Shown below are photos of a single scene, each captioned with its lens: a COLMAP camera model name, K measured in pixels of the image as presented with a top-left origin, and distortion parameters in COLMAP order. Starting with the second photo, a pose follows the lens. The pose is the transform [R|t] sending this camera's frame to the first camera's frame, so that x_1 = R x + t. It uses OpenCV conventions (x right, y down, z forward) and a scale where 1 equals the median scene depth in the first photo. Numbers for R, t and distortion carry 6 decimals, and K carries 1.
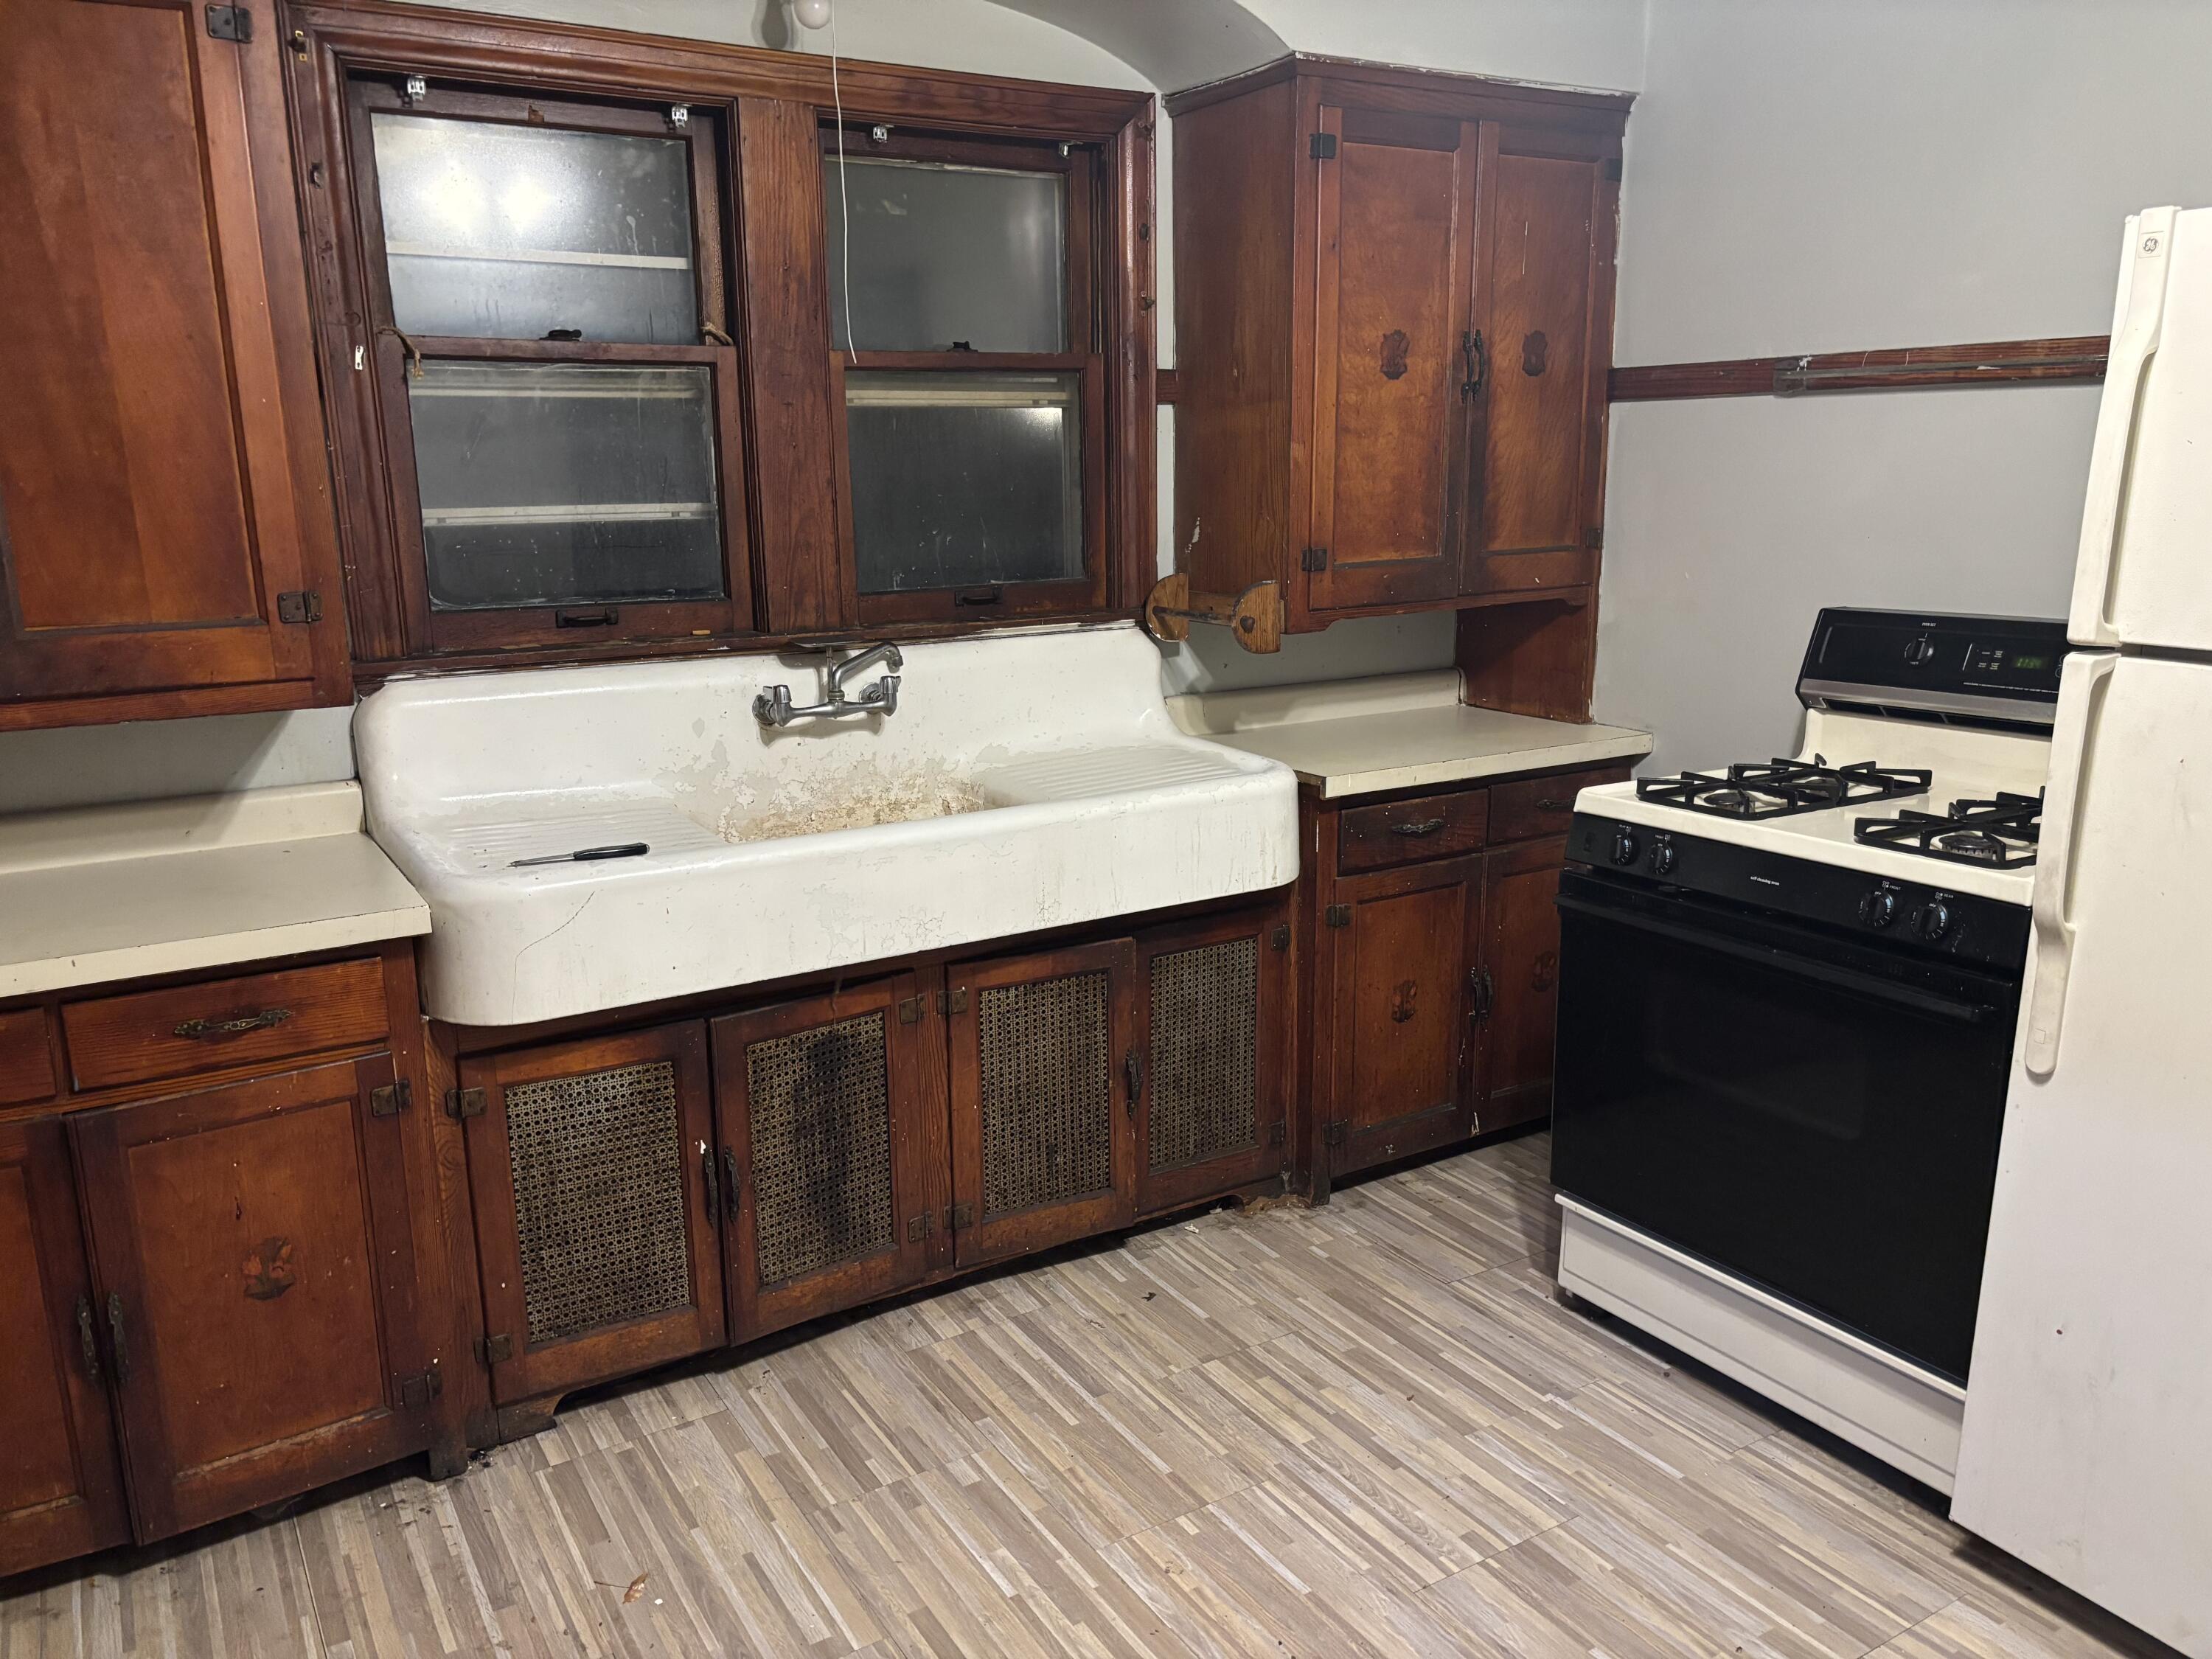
lens RADIAL K [[1663.3, 0, 1106.8], [0, 1663.3, 836.5], [0, 0, 1]] dist [-0.006978, -0.005817]
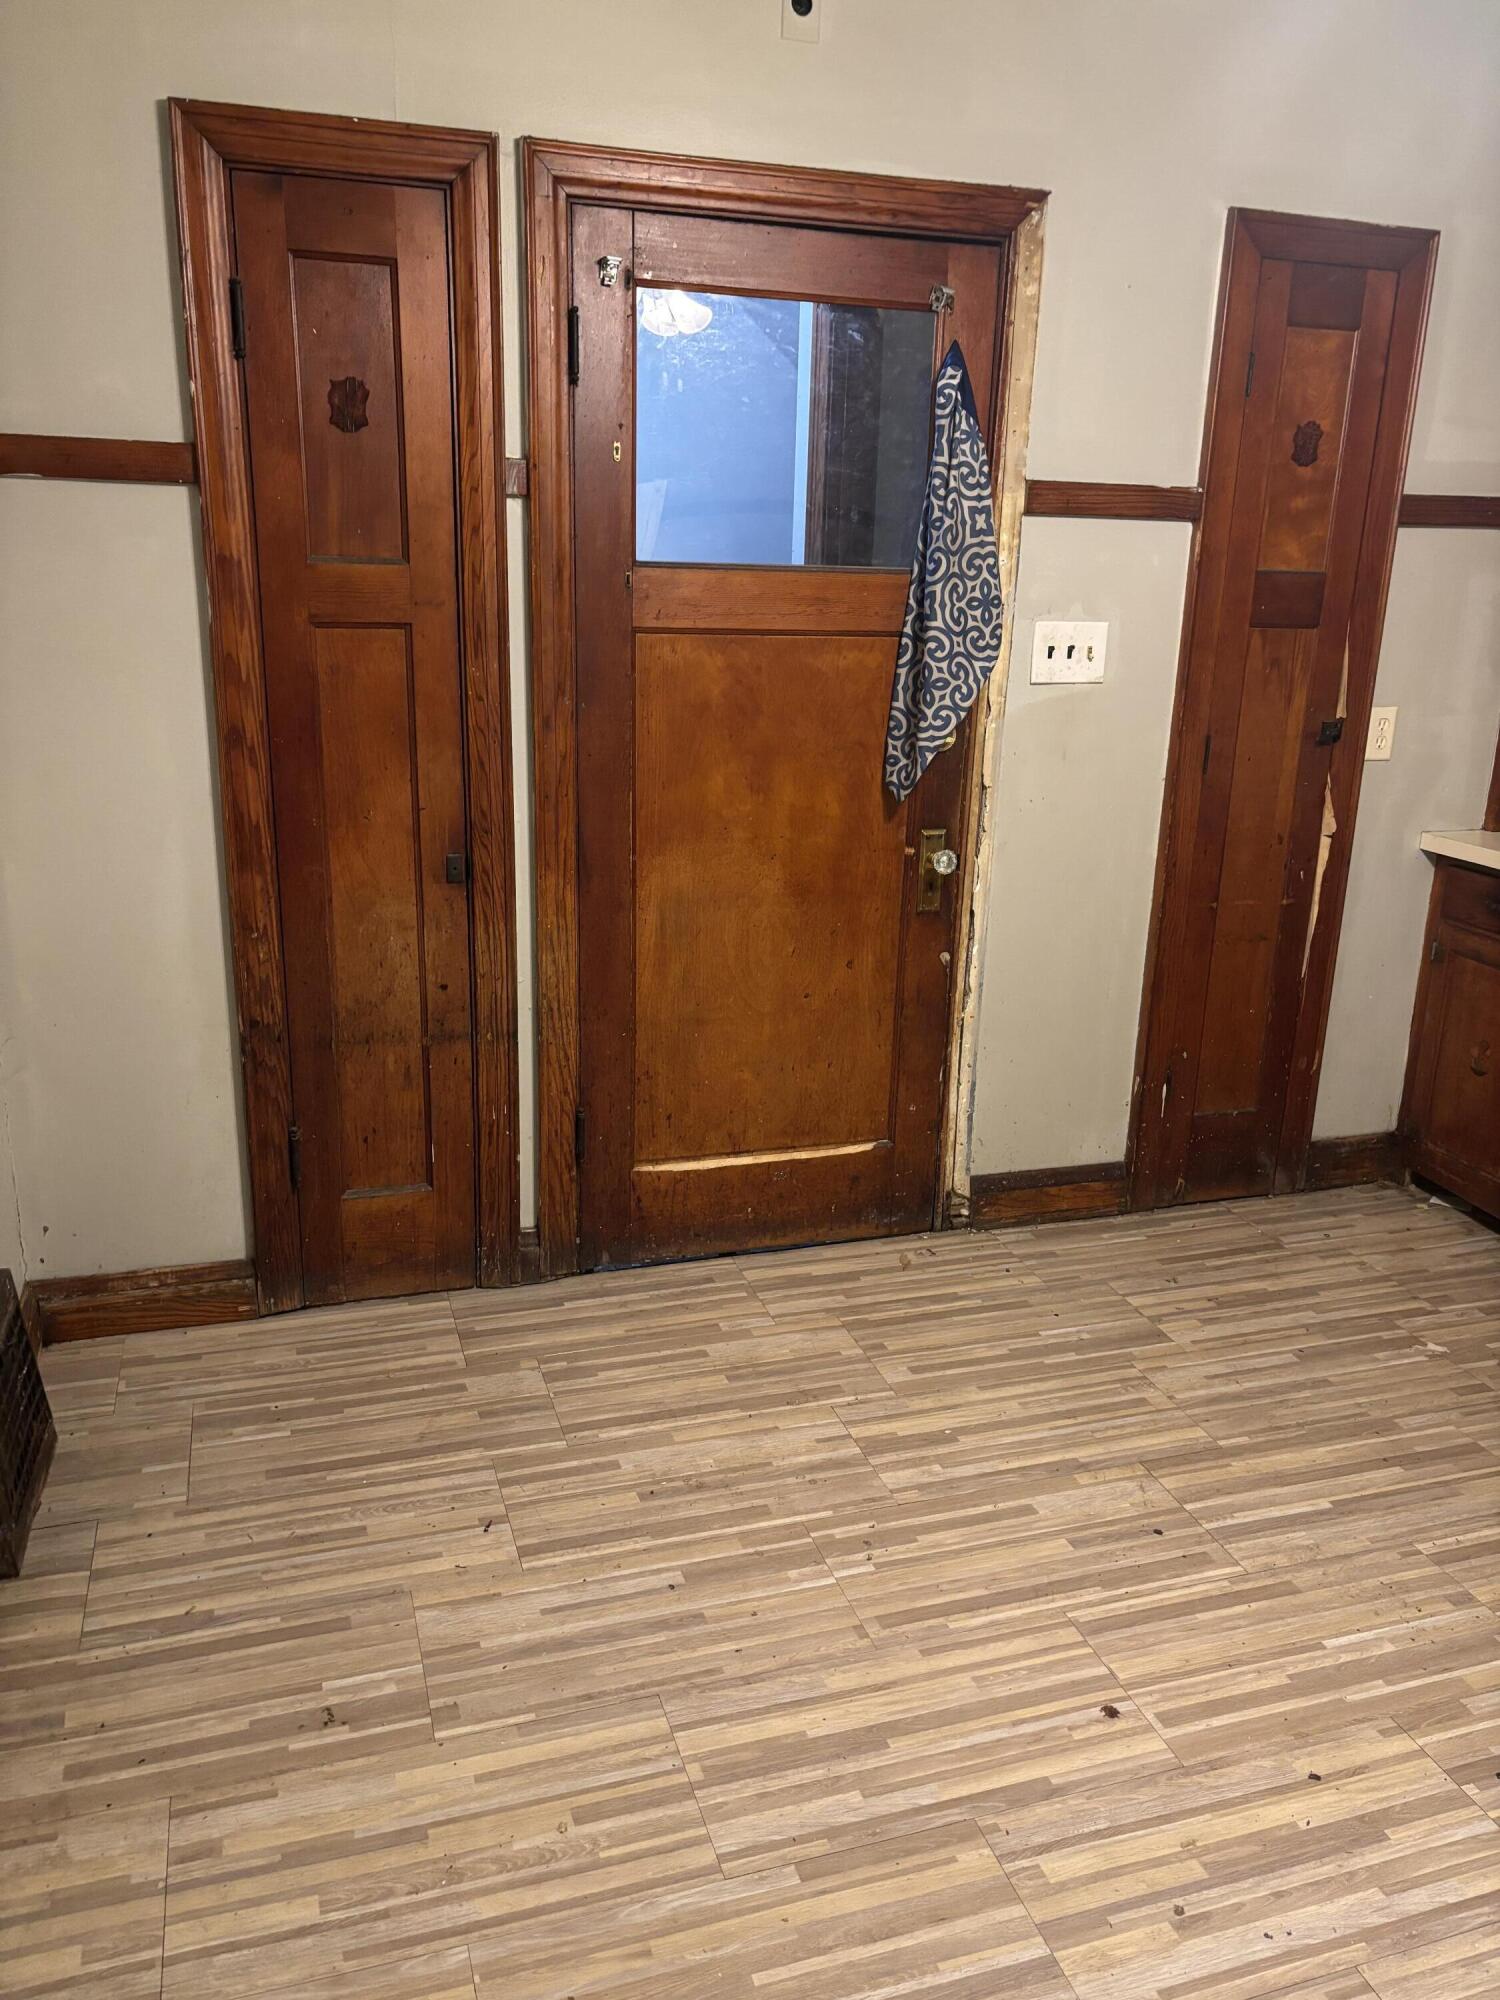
lens RADIAL K [[1503.9, 0, 749.9], [0, 1503.9, 998.3], [0, 0, 1]] dist [-0.006978, -0.005817]
pose [[0.247280, -0.254985, 0.934791, -0.363949], [0.193867, 0.958265, 0.210105, -0.131565], [-0.949351, 0.129270, 0.286393, 0.590798]]
